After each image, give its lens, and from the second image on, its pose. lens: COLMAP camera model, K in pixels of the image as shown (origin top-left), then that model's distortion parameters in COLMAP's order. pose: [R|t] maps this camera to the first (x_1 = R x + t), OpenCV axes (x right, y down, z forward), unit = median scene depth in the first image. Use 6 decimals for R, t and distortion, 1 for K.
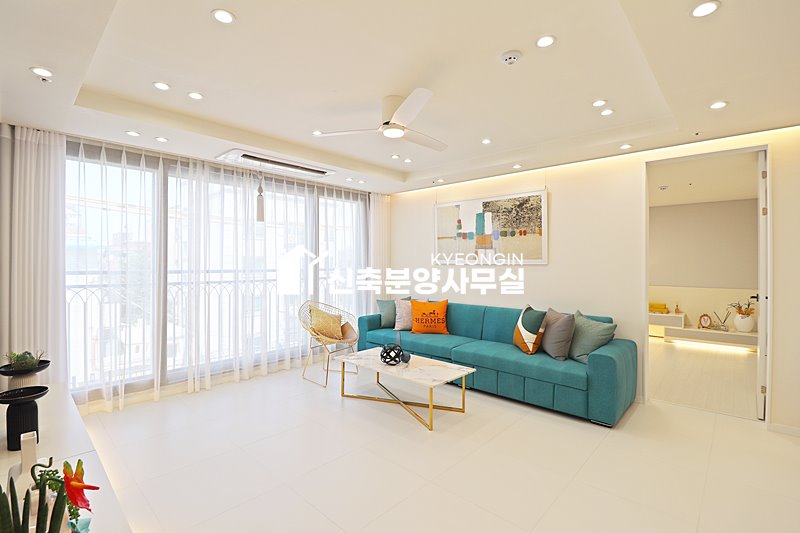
lens RADIAL K [[368.7, 0, 397.7], [0, 368.7, 261.2], [0, 0, 1]] dist [0.001204, -0.015128]
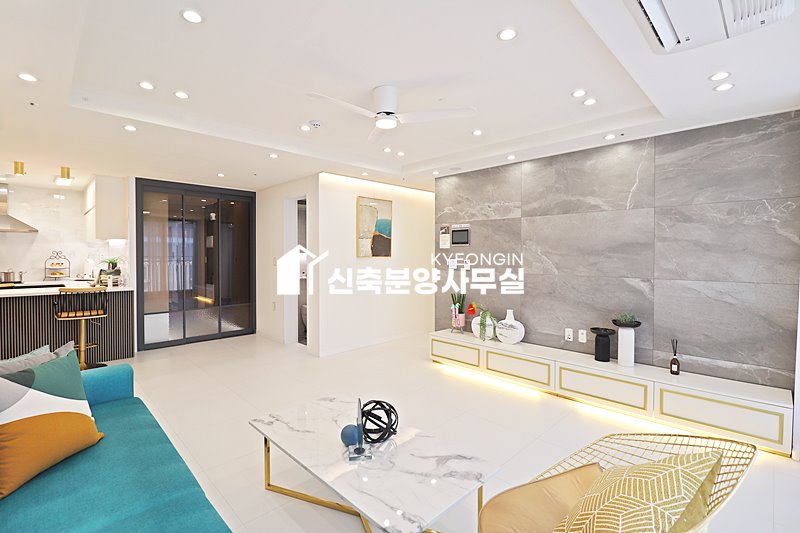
lens RADIAL K [[368.7, 0, 397.7], [0, 368.7, 261.2], [0, 0, 1]] dist [0.001204, -0.015128]
pose [[-0.998446, -0.008631, 0.055055, -0.060693], [-0.007858, 0.999868, 0.014253, 0.002214], [-0.055171, 0.013798, -0.998382, 1.225309]]
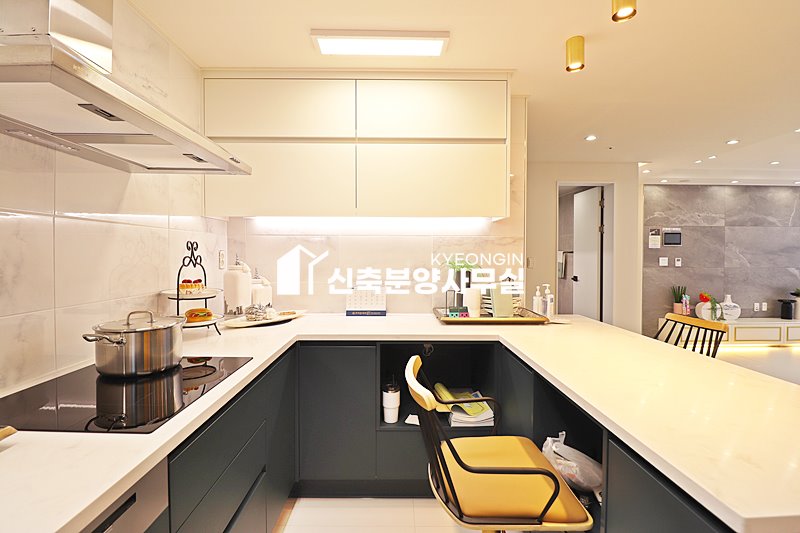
lens RADIAL K [[368.7, 0, 397.7], [0, 368.7, 261.2], [0, 0, 1]] dist [0.001204, -0.015128]
pose [[-0.732870, 0.005200, -0.680349, 1.352562], [-0.002680, 0.999941, 0.010529, 0.012133], [0.680364, 0.009540, -0.732813, 0.433200]]
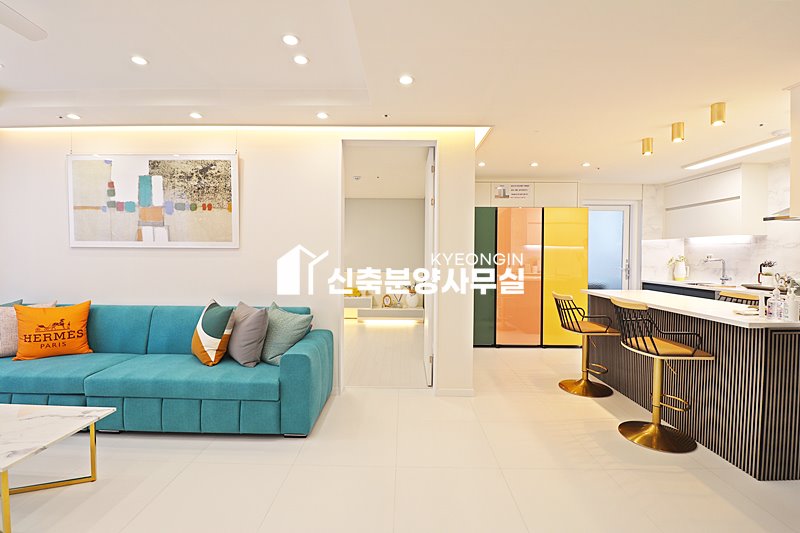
lens RADIAL K [[375.9, 0, 397.1], [0, 375.9, 261.8], [0, 0, 1]] dist [-0.012048, -0.001405]
pose [[0.744263, -0.011856, 0.667781, 0.109890], [-0.007205, 0.999642, 0.025778, 0.013995], [-0.667847, -0.023997, 0.743911, 0.149040]]
